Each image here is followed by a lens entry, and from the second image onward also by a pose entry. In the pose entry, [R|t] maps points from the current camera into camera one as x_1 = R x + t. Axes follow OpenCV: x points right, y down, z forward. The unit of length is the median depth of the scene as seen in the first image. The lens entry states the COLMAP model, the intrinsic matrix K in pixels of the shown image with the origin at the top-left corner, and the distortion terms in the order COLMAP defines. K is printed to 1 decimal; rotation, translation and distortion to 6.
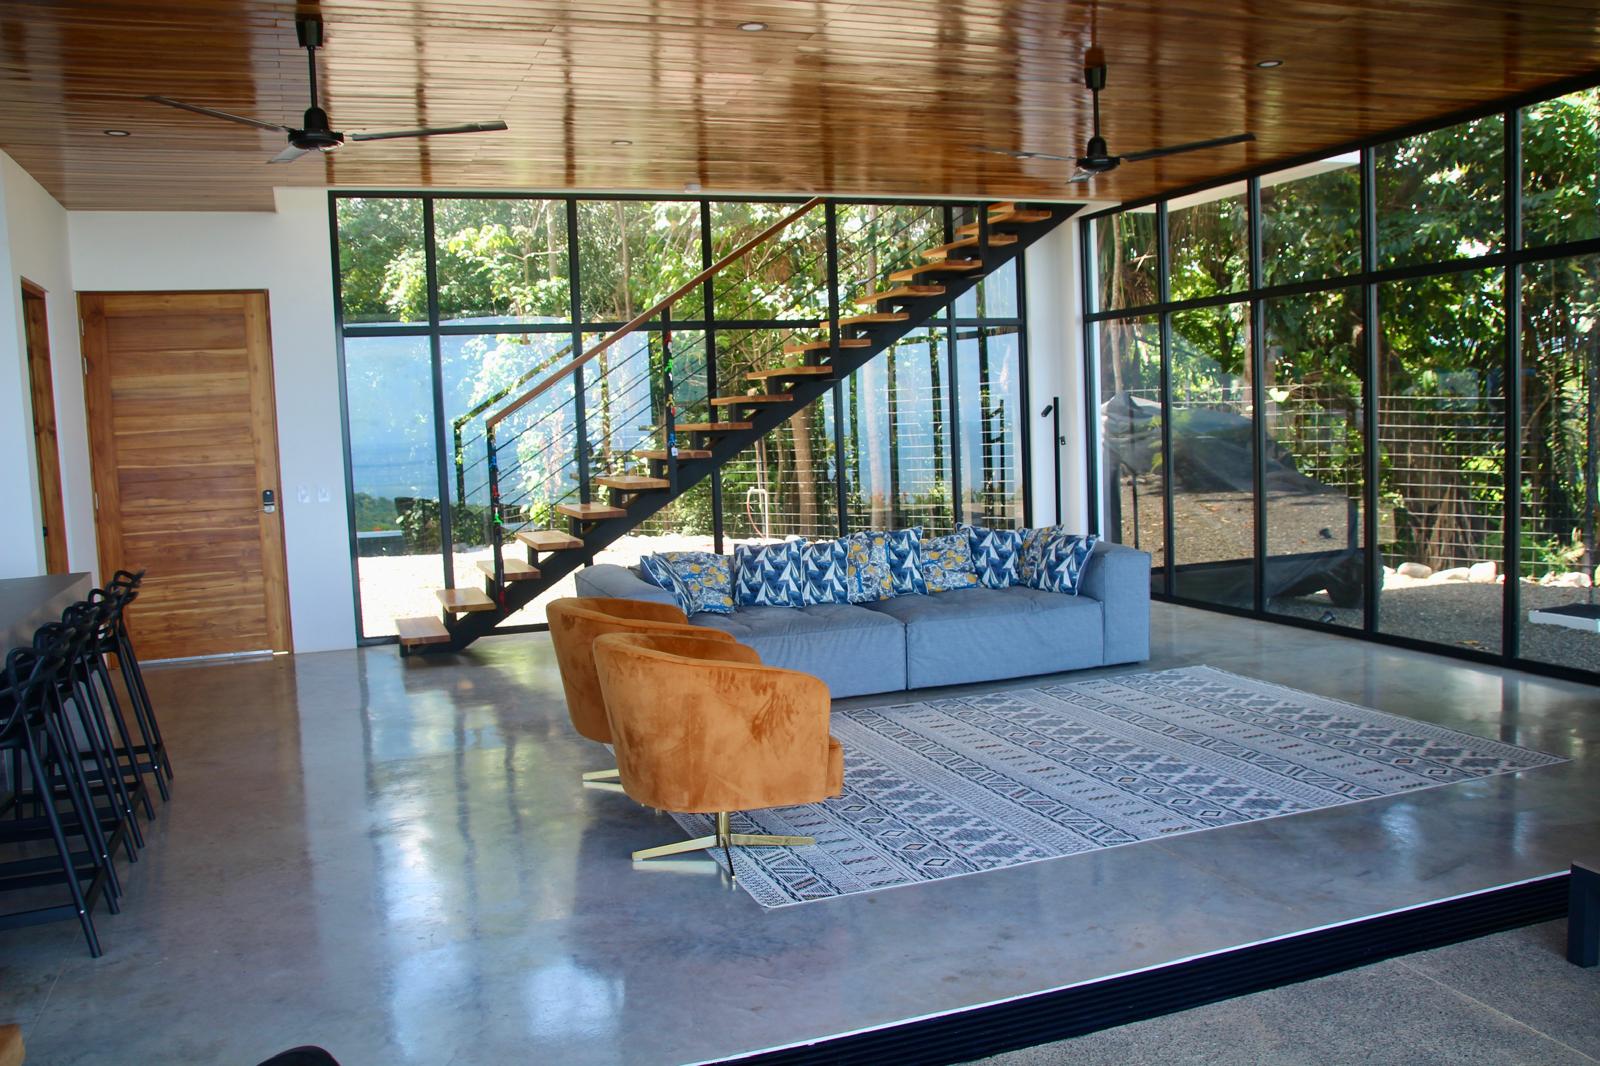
lens RADIAL K [[1419.9, 0, 786.8], [0, 1419.9, 531.6], [0, 0, 1]] dist [-0.133858, 0.135149]
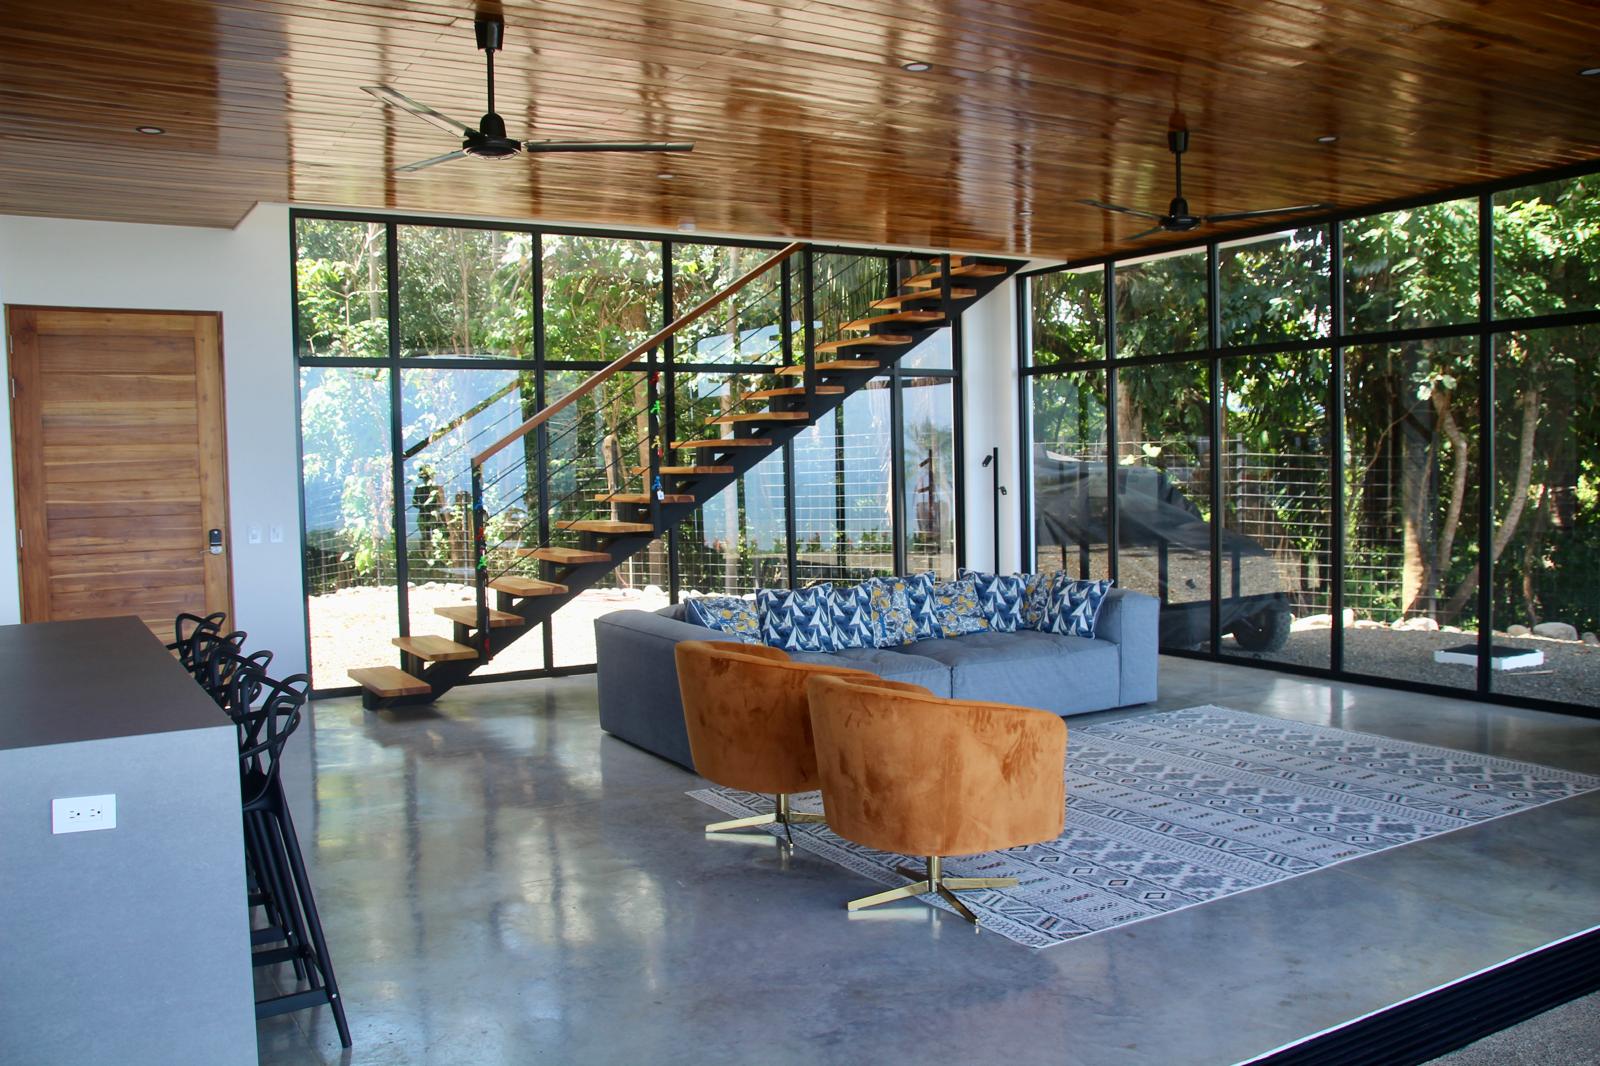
lens RADIAL K [[1419.9, 0, 810.7], [0, 1419.9, 526.9], [0, 0, 1]] dist [-0.133858, 0.135149]
pose [[0.979451, 0.010020, 0.201434, -0.195211], [-0.001783, 0.999156, -0.041029, 0.006179], [-0.201675, 0.039827, 0.978643, 0.029733]]
